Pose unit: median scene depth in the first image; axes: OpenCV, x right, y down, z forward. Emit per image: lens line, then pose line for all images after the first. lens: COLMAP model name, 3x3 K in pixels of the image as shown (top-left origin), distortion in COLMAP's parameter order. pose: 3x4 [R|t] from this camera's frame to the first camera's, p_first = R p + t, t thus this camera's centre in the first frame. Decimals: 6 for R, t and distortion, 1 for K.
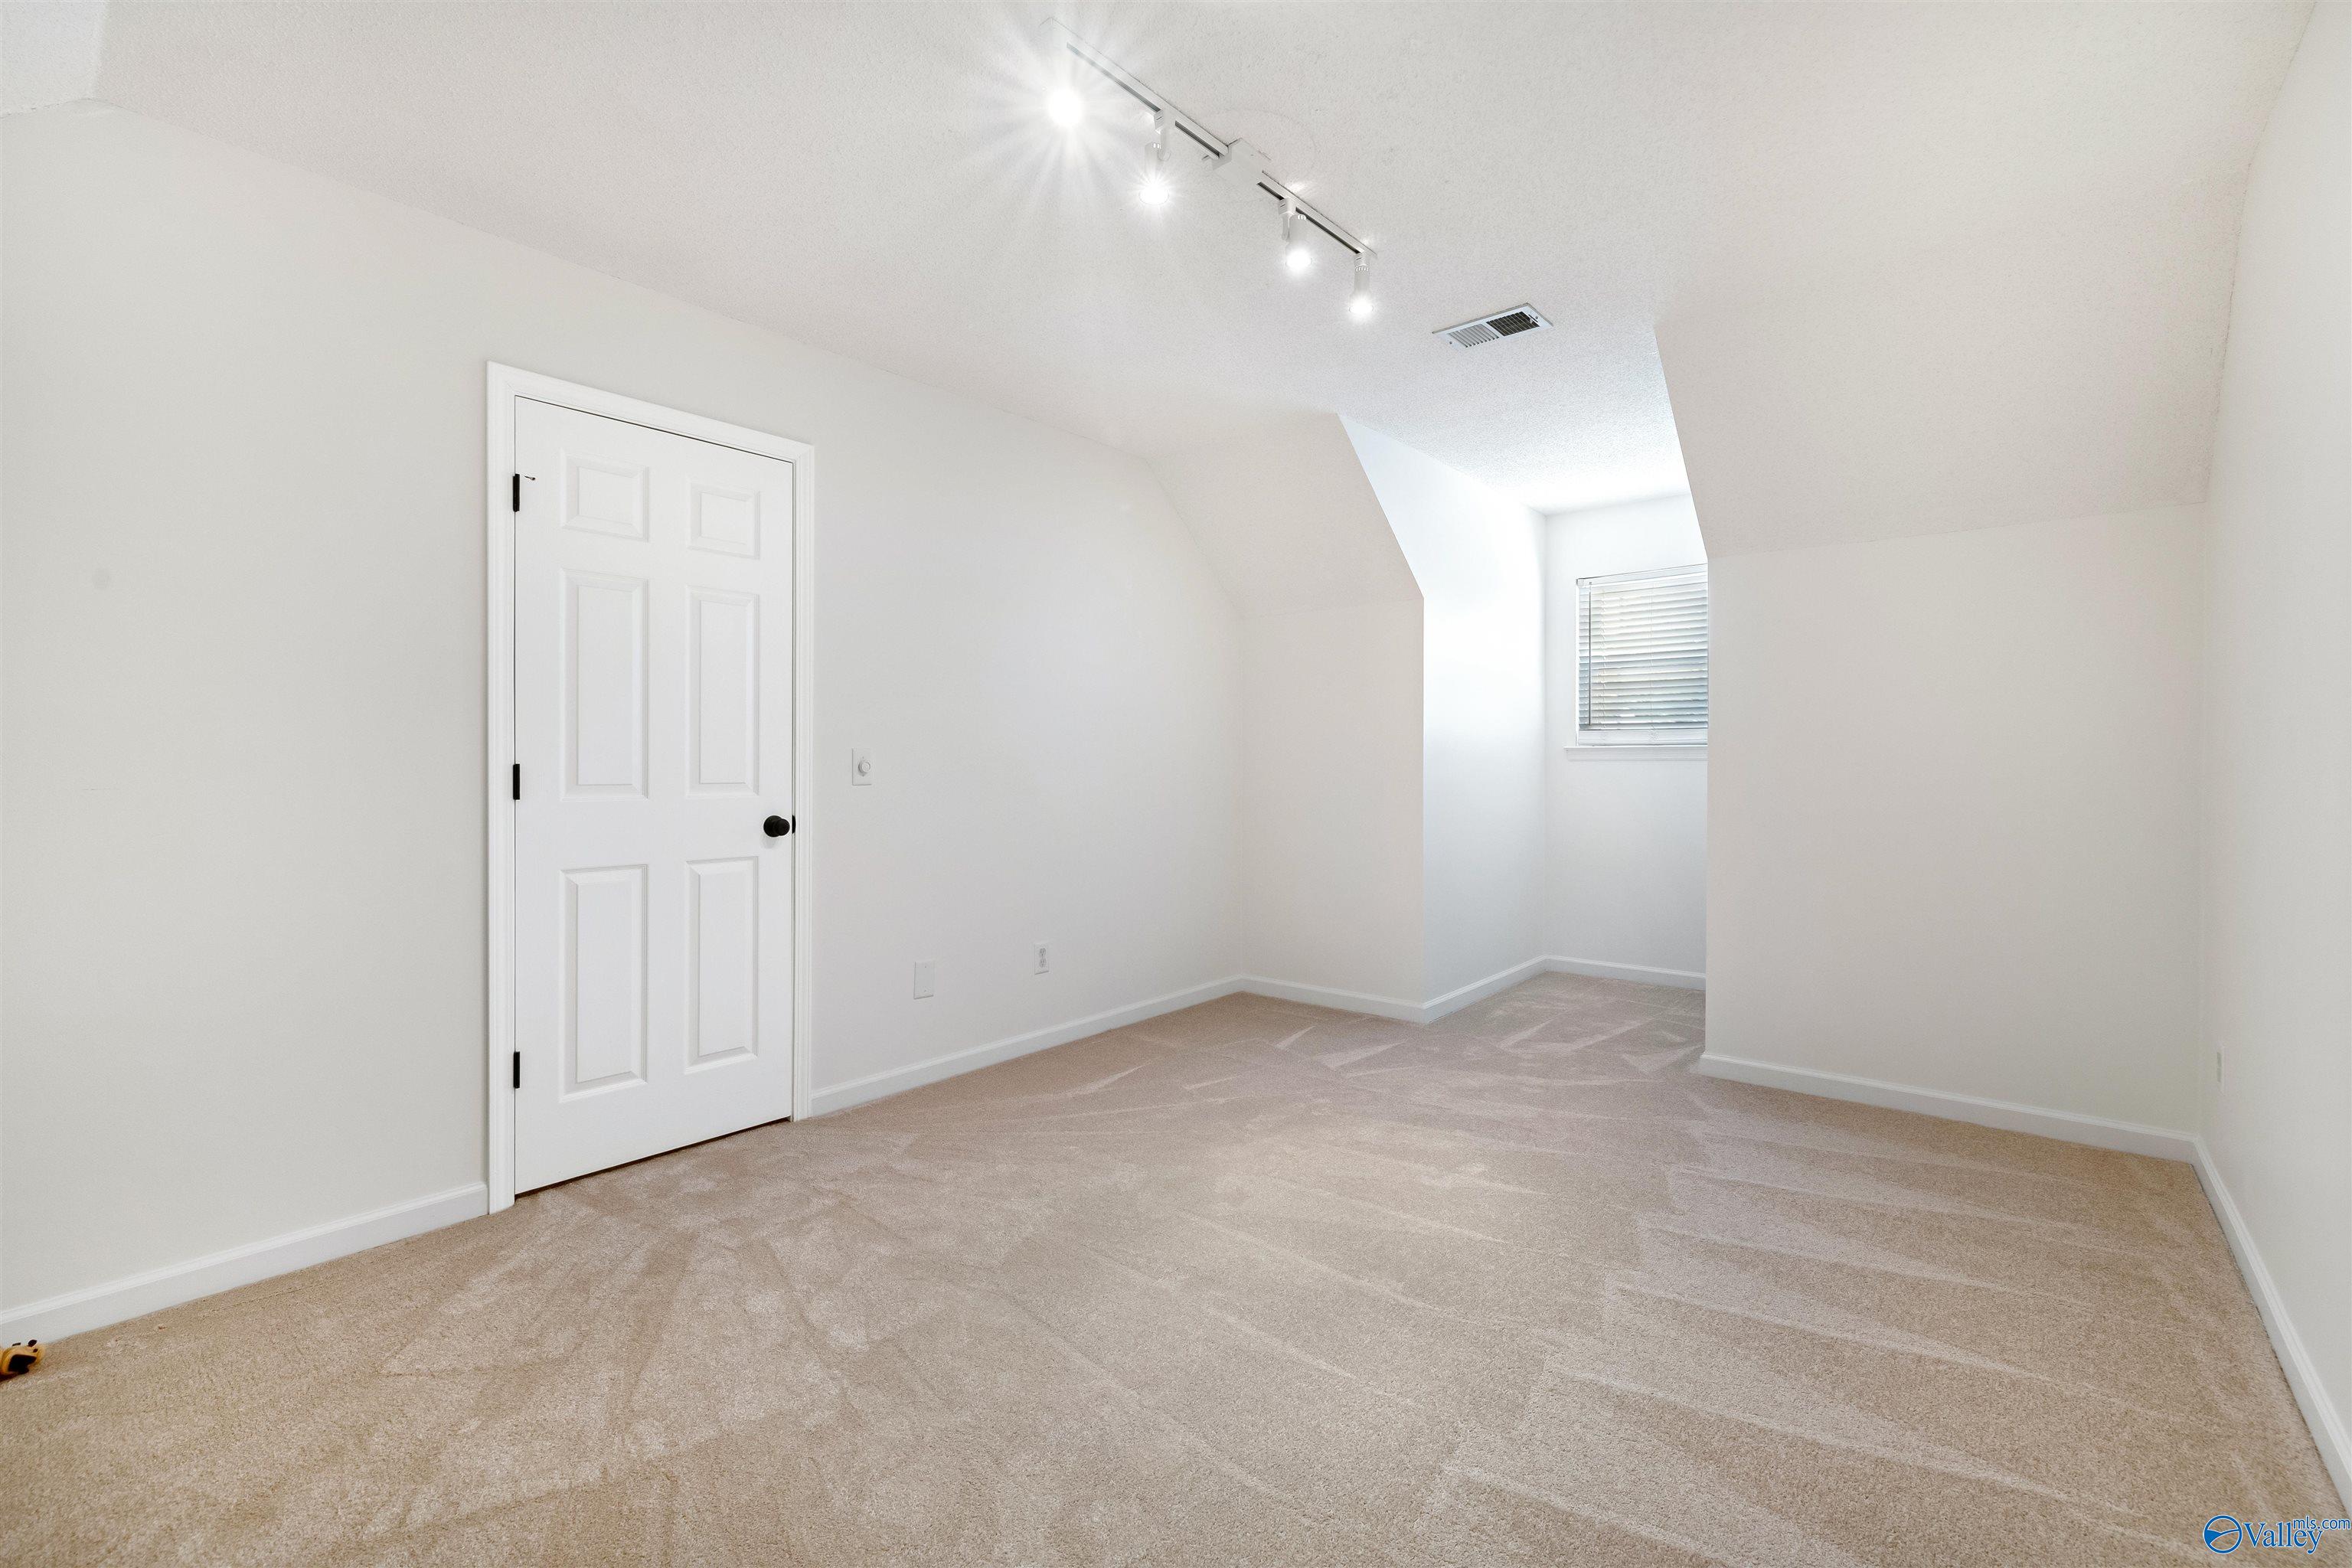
lens RADIAL K [[998.4, 0, 1182.0], [0, 998.4, 779.6], [0, 0, 1]] dist [0.000525, 0.000118]
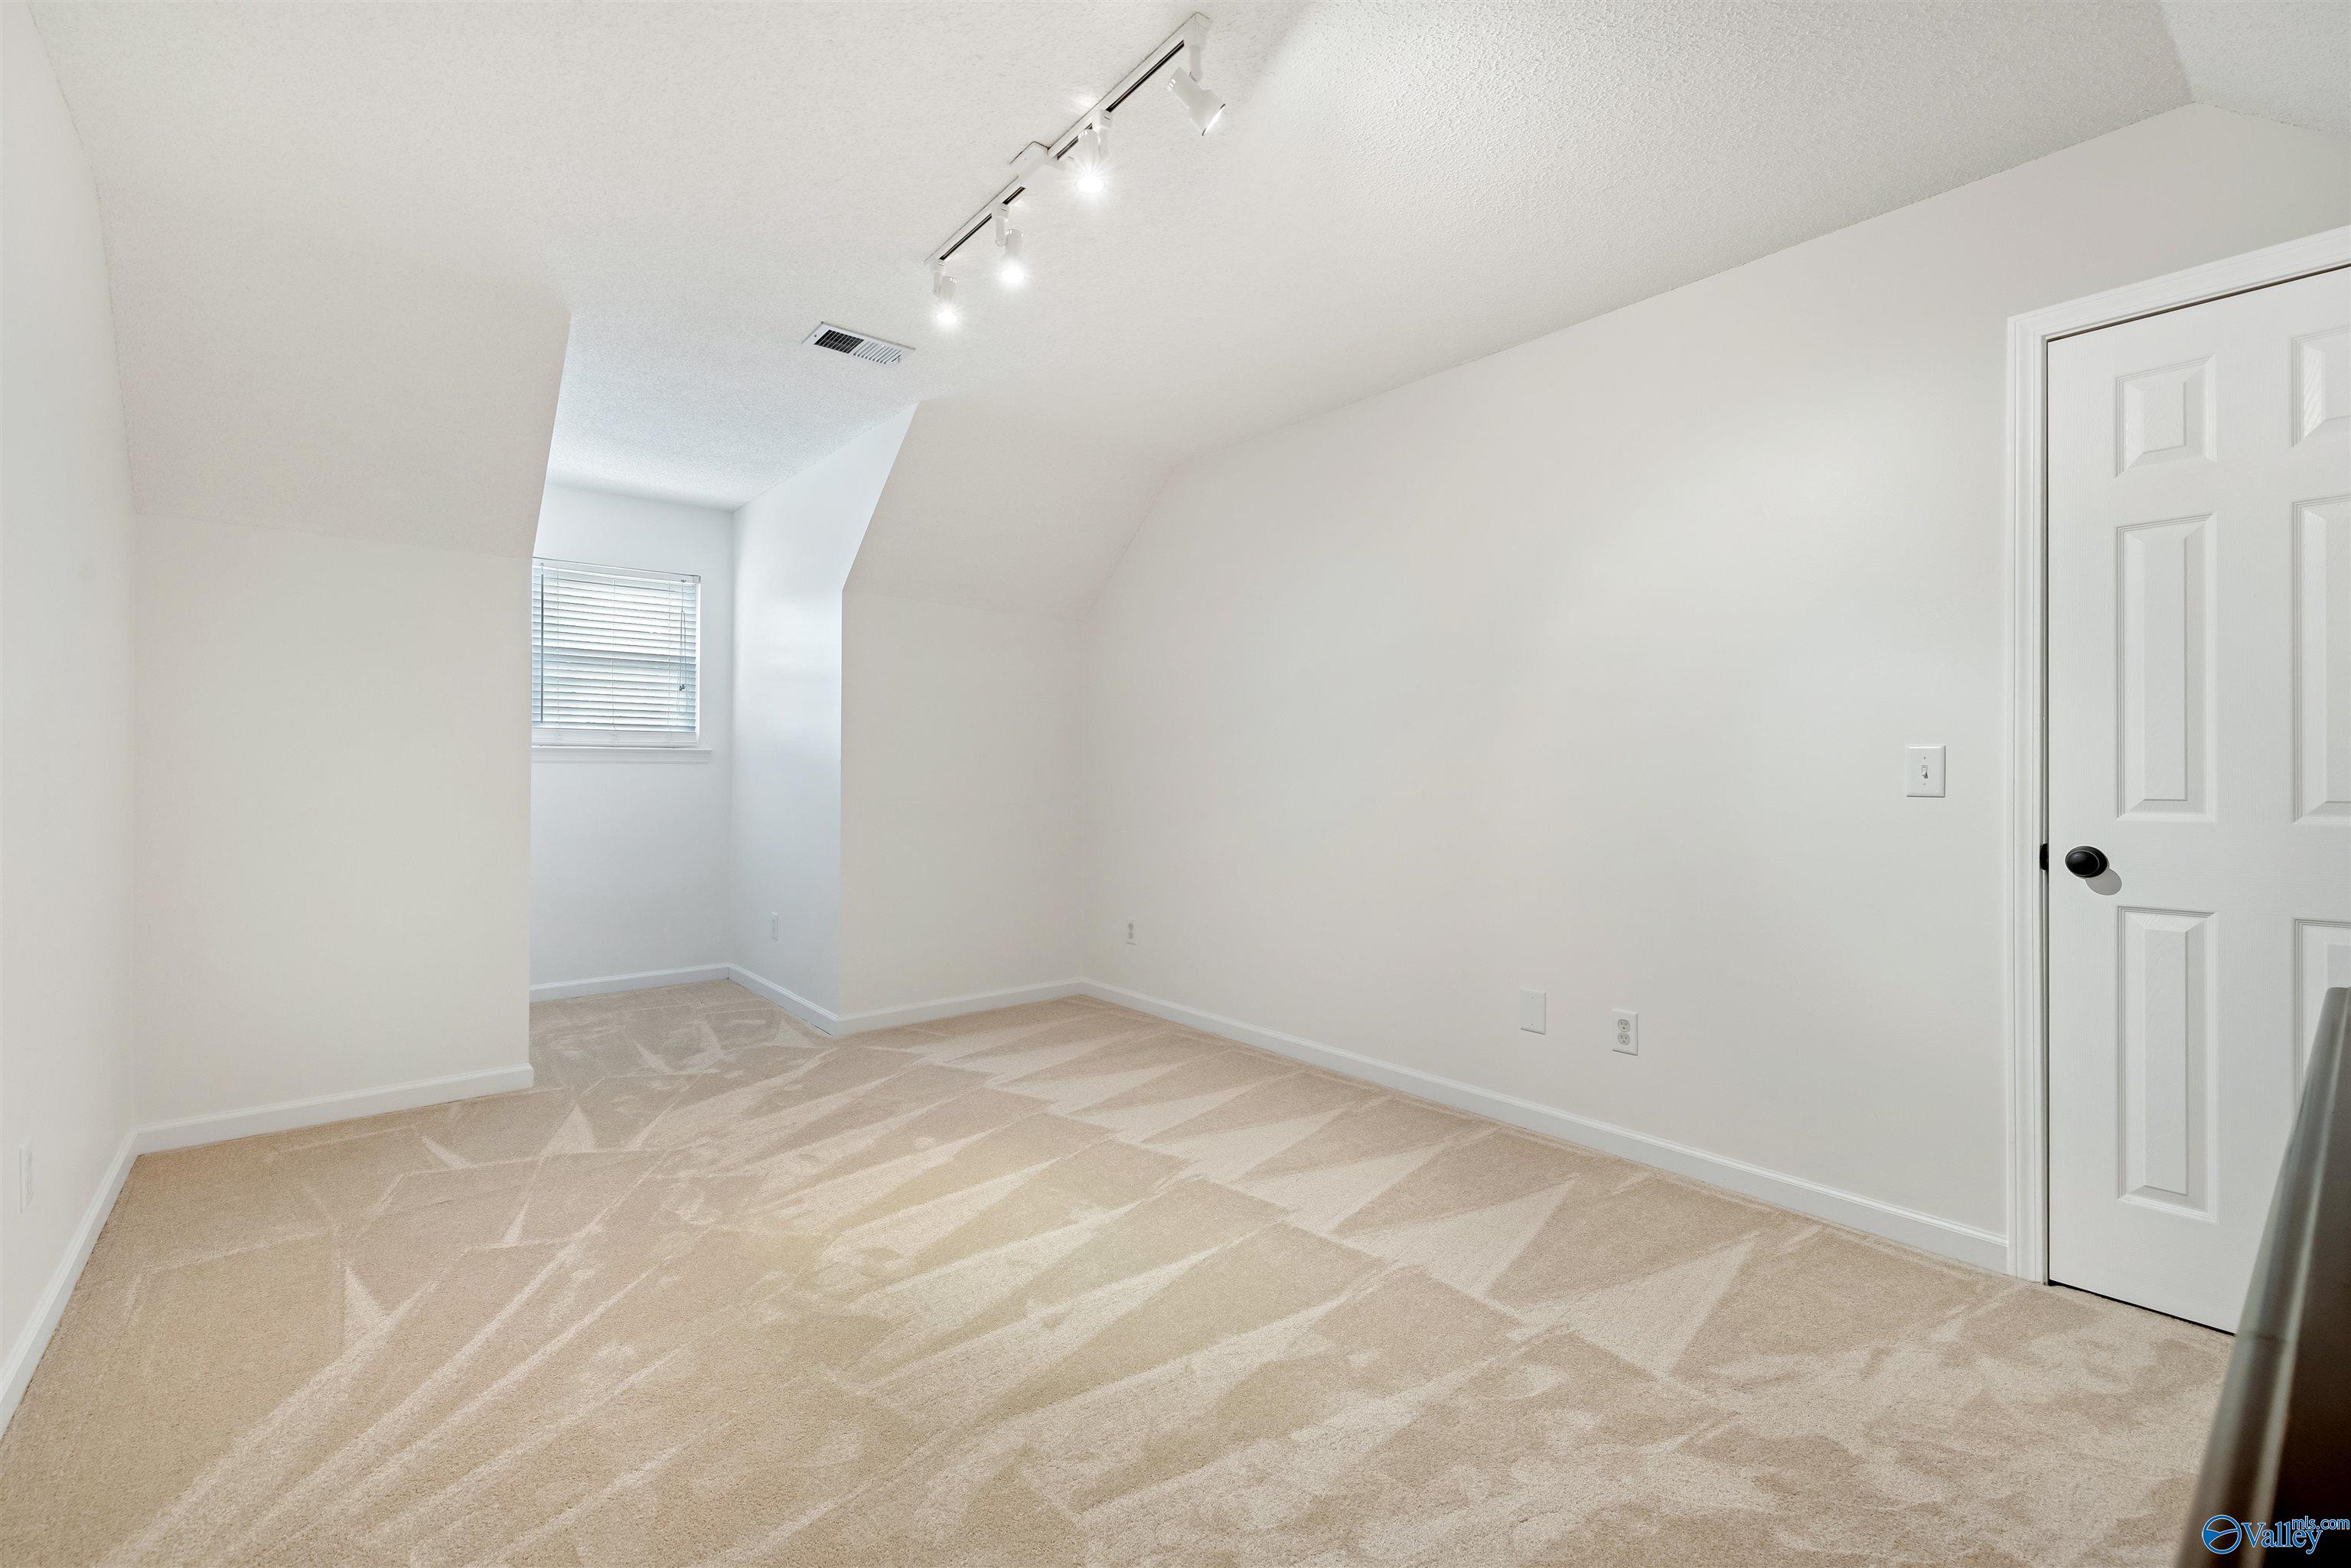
lens RADIAL K [[997.9, 0, 1181.5], [0, 997.9, 779.6], [0, 0, 1]] dist [0.000525, 0.000118]
pose [[0.162245, -0.006172, 0.986731, -0.591964], [0.008531, 0.999952, 0.004852, -0.001825], [-0.986714, 0.007631, 0.162290, 0.455150]]
